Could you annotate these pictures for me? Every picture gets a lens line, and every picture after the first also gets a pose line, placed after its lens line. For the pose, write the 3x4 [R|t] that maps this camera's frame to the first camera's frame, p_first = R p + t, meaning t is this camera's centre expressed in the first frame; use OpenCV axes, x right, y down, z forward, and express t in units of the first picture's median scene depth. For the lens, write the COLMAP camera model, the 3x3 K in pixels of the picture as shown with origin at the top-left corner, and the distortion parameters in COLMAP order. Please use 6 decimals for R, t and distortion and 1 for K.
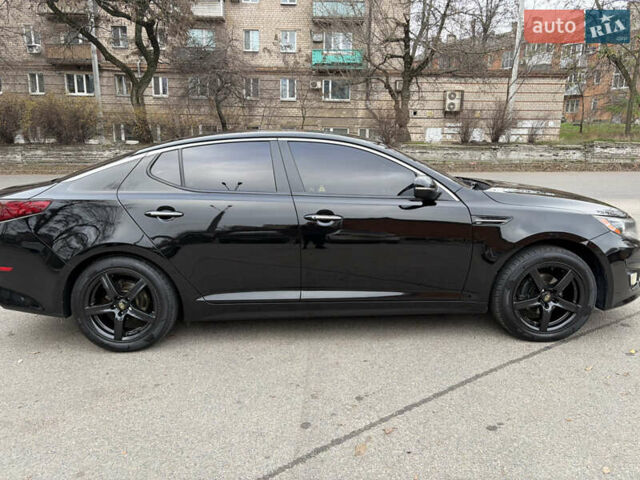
lens RADIAL K [[487.6, 0, 320.2], [0, 487.6, 220.3], [0, 0, 1]] dist [0.070702, -0.088244]
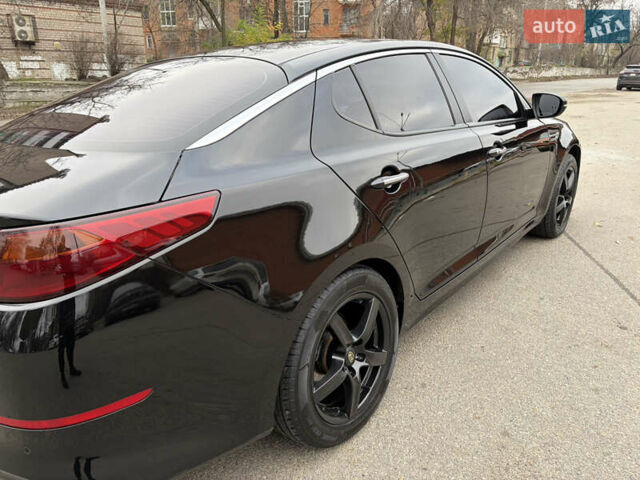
lens RADIAL K [[479.4, 0, 320.0], [0, 479.4, 240.0], [0, 0, 1]] dist [0.071276, -0.084403]
pose [[0.643872, -0.252860, 0.722143, -0.130346], [0.135667, 0.966588, 0.217491, -0.013186], [-0.753010, -0.042065, 0.656664, 0.112616]]
